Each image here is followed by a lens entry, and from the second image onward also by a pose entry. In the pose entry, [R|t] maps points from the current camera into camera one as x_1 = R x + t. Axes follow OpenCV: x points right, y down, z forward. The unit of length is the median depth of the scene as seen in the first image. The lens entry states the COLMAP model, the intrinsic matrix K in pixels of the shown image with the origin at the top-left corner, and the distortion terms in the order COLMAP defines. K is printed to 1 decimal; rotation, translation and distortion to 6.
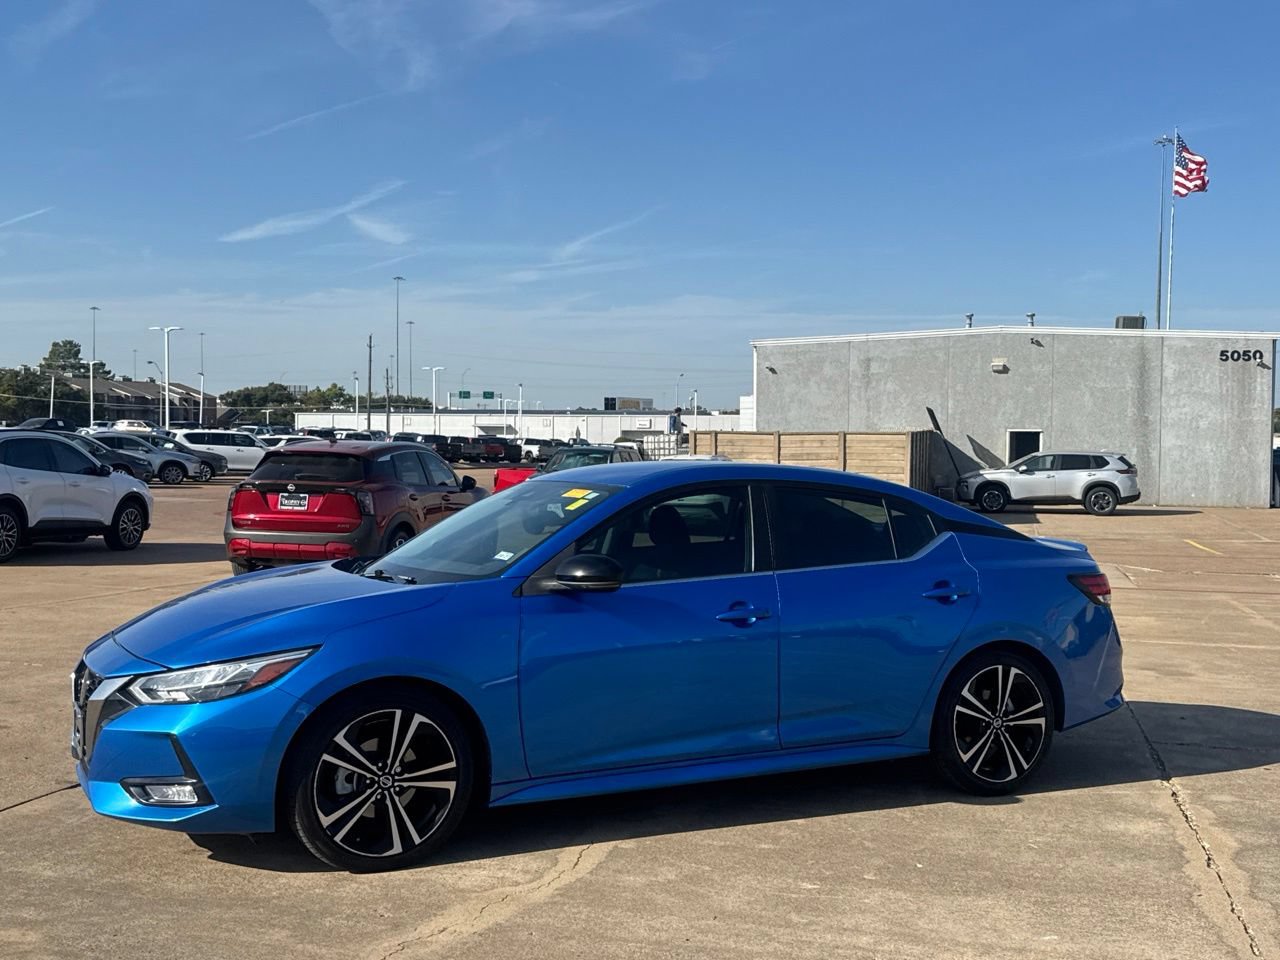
lens RADIAL K [[1344.3, 0, 640.0], [0, 1344.3, 480.0], [0, 0, 1]] dist [0.194956, -0.419393]
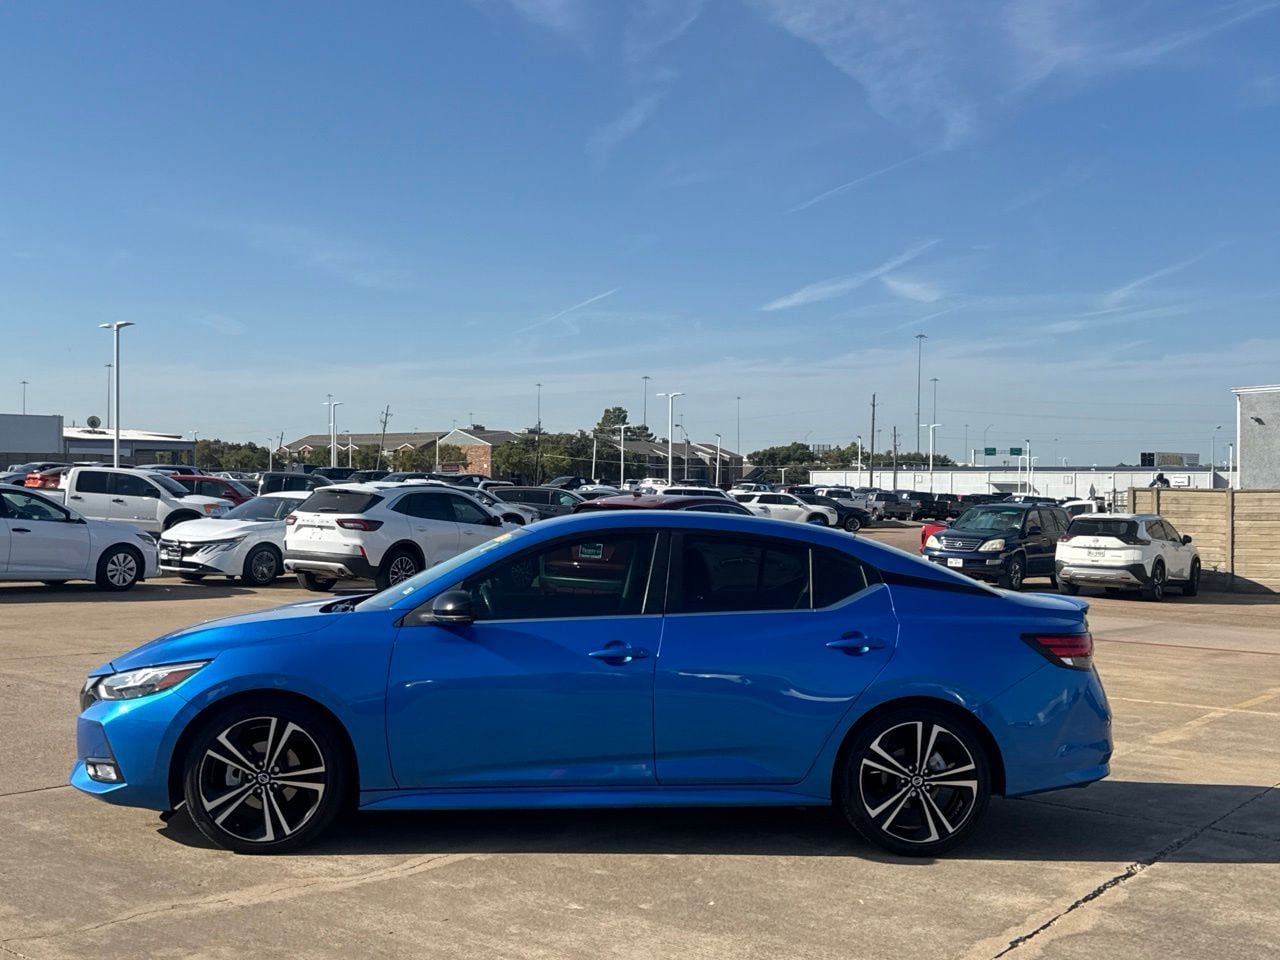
lens RADIAL K [[1344.3, 0, 640.0], [0, 1344.3, 480.0], [0, 0, 1]] dist [0.194956, -0.419393]
pose [[0.925664, -0.000283, -0.378348, 0.446563], [-0.015863, 0.999091, -0.039558, 0.004552], [0.378015, 0.042619, 0.924818, 0.015736]]
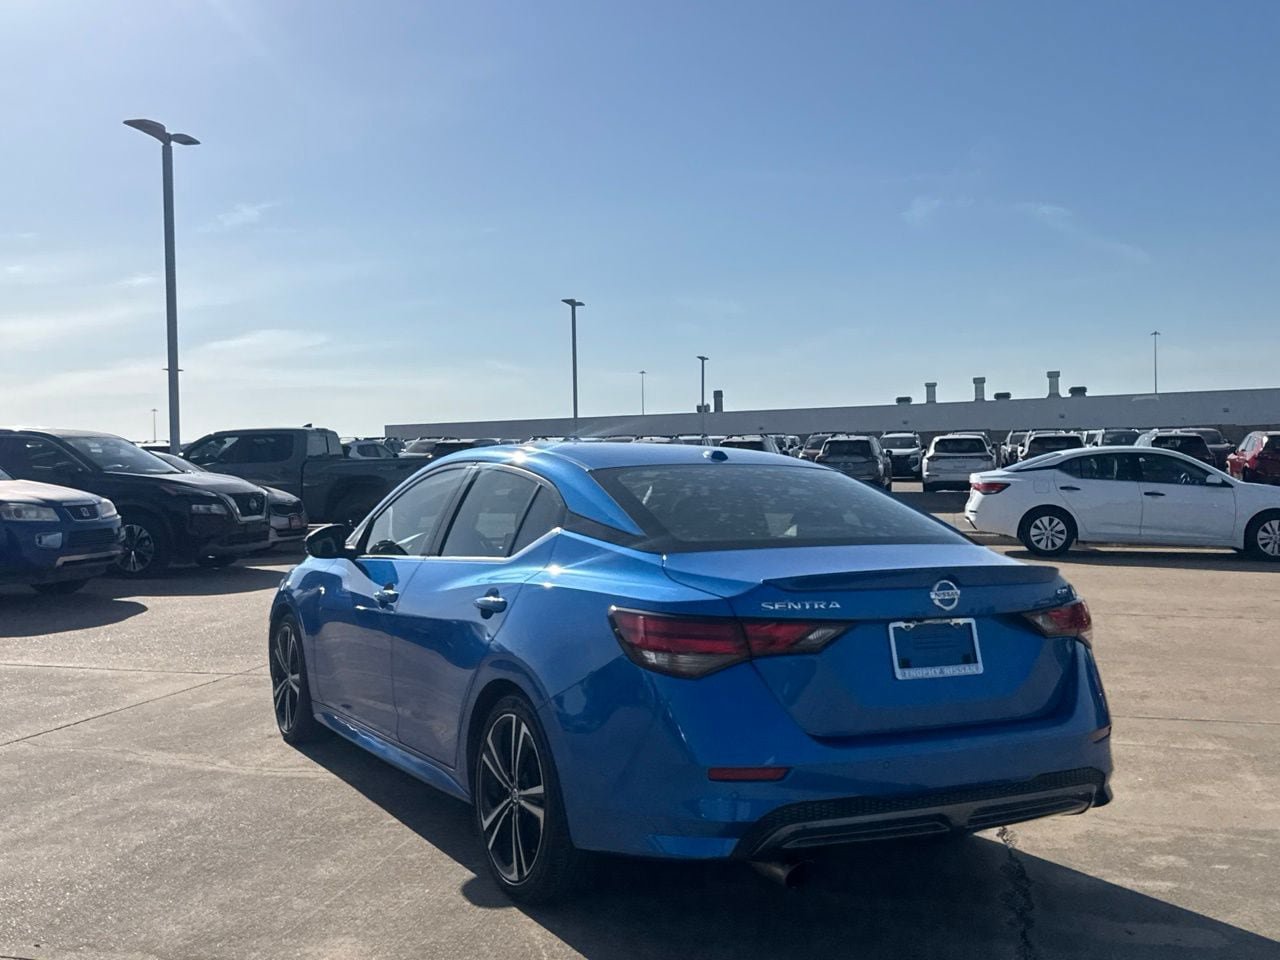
lens RADIAL K [[1351.0, 0, 640.7], [0, 1351.0, 493.6], [0, 0, 1]] dist [0.189575, -0.421261]
pose [[0.043719, 0.007429, -0.999016, 0.981288], [-0.015309, 0.999860, 0.006766, 0.012797], [0.998927, 0.014998, 0.043827, 1.031122]]
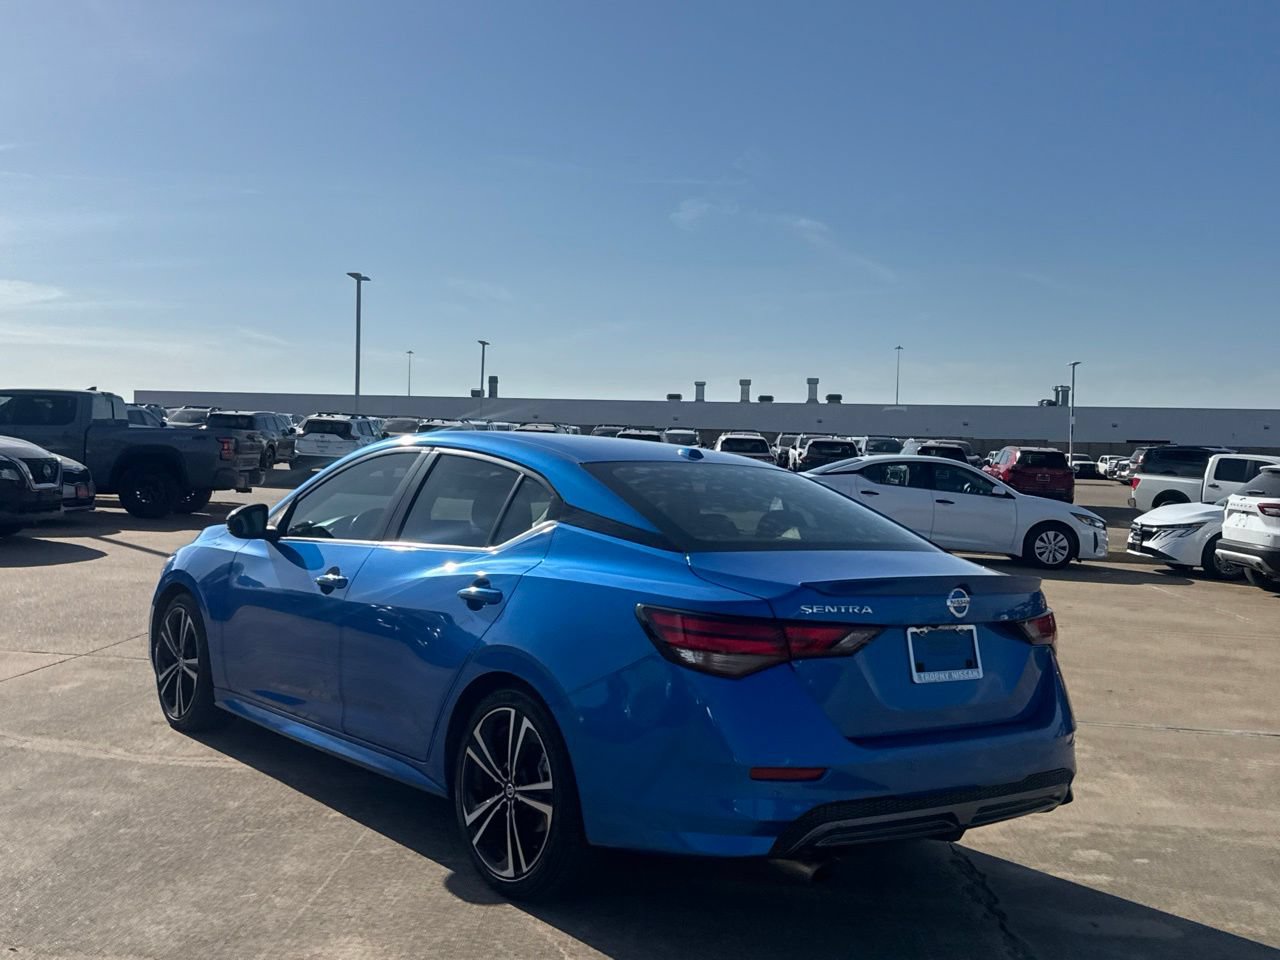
lens RADIAL K [[1349.5, 0, 635.0], [0, 1349.5, 497.7], [0, 0, 1]] dist [0.189763, -0.409365]
pose [[0.214724, 0.025684, -0.976337, 0.961235], [-0.062981, 0.997938, 0.012401, 0.013296], [0.974642, 0.058828, 0.215899, 0.900912]]
